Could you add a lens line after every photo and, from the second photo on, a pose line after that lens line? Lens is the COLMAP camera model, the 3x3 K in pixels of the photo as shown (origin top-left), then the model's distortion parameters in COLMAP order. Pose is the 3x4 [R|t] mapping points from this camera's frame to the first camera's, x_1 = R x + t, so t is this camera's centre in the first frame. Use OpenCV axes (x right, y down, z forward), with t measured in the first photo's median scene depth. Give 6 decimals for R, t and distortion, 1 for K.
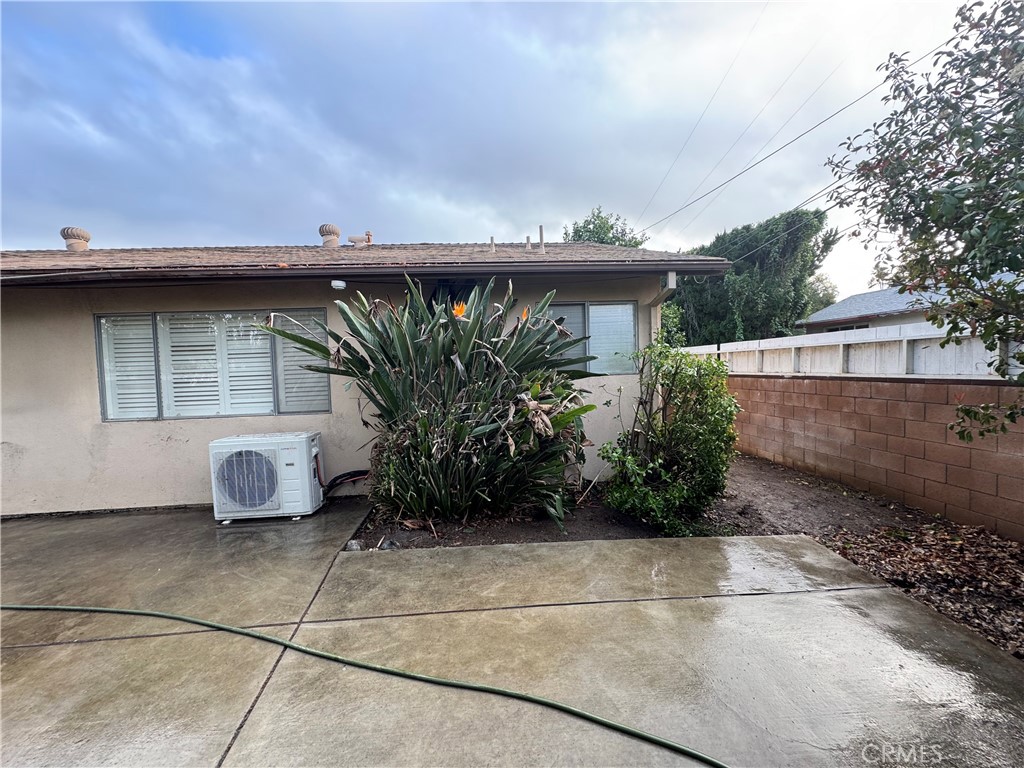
lens RADIAL K [[403.3, 0, 510.4], [0, 403.3, 385.7], [0, 0, 1]] dist [-0.002386, 0.000423]
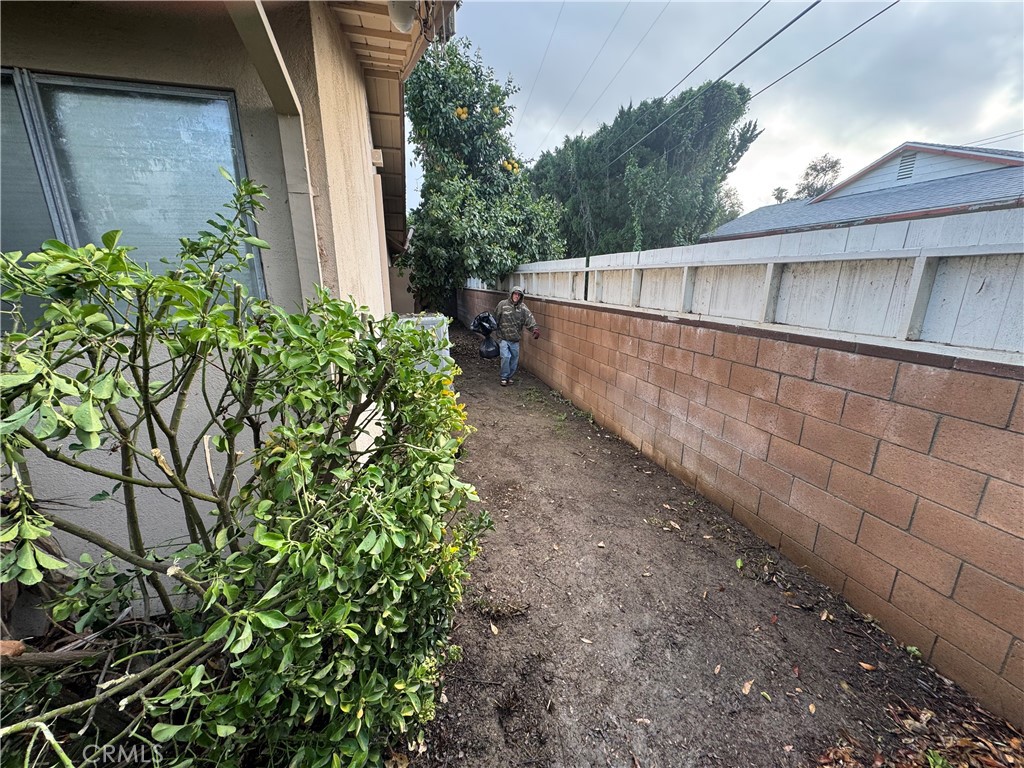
lens RADIAL K [[403.3, 0, 512.0], [0, 403.3, 384.9], [0, 0, 1]] dist [-0.002386, 0.000423]
pose [[0.980430, -0.023238, 0.195493, 0.324970], [-0.018585, 0.977650, 0.209415, -0.043251], [-0.195990, -0.208950, 0.958085, 0.441894]]
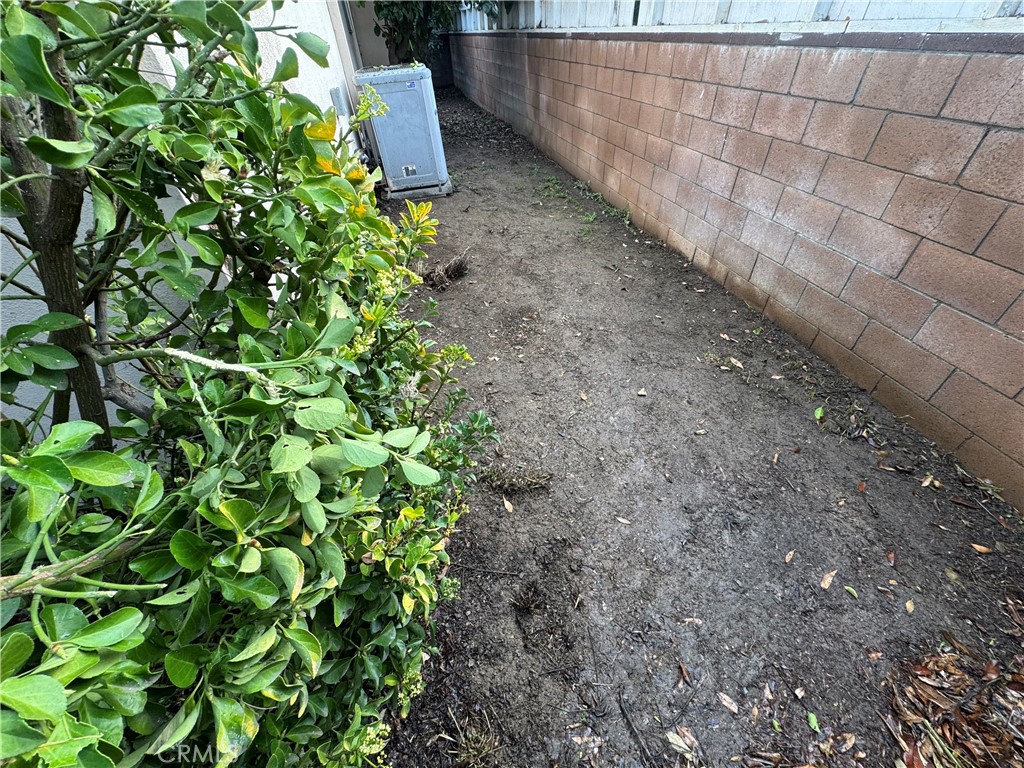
lens RADIAL K [[403.3, 0, 511.9], [0, 403.3, 383.6], [0, 0, 1]] dist [-0.002386, 0.000423]
pose [[0.984601, -0.125812, 0.121379, 0.348216], [0.021790, 0.777221, 0.628850, -0.012617], [-0.173455, -0.616521, 0.767994, 0.551549]]
